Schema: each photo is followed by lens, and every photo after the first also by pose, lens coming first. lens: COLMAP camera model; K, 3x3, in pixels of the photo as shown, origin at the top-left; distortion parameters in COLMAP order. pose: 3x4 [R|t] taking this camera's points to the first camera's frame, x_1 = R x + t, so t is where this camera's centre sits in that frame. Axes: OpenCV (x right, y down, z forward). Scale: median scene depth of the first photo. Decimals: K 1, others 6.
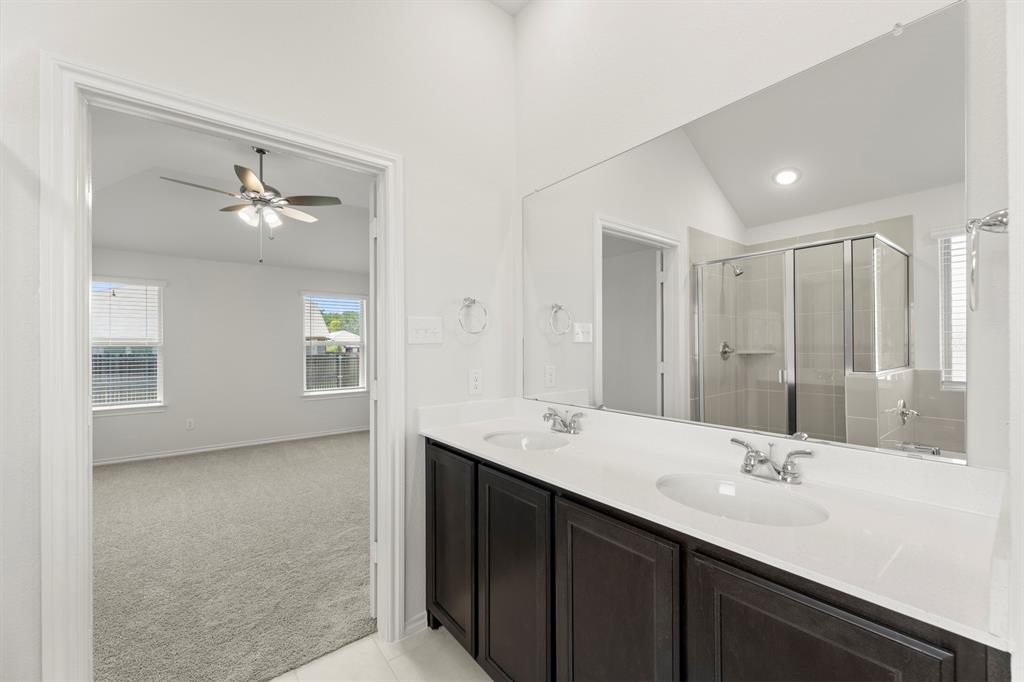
lens RADIAL K [[408.5, 0, 509.7], [0, 408.5, 340.2], [0, 0, 1]] dist [-0.001264, 0.000046]
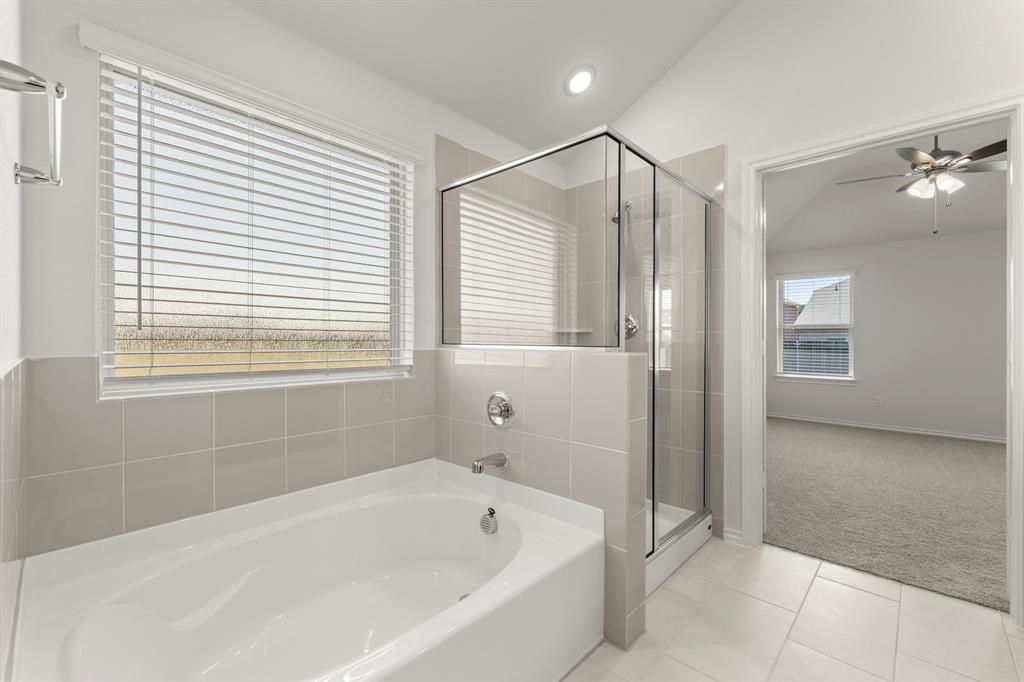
lens RADIAL K [[437.6, 0, 513.3], [0, 437.6, 345.4], [0, 0, 1]] dist [-0.001270, 0.000671]
pose [[0.150684, 0.019316, -0.988393, 0.275791], [0.004057, 0.999789, 0.020157, 0.050362], [0.988574, -0.007047, 0.150573, -0.147586]]
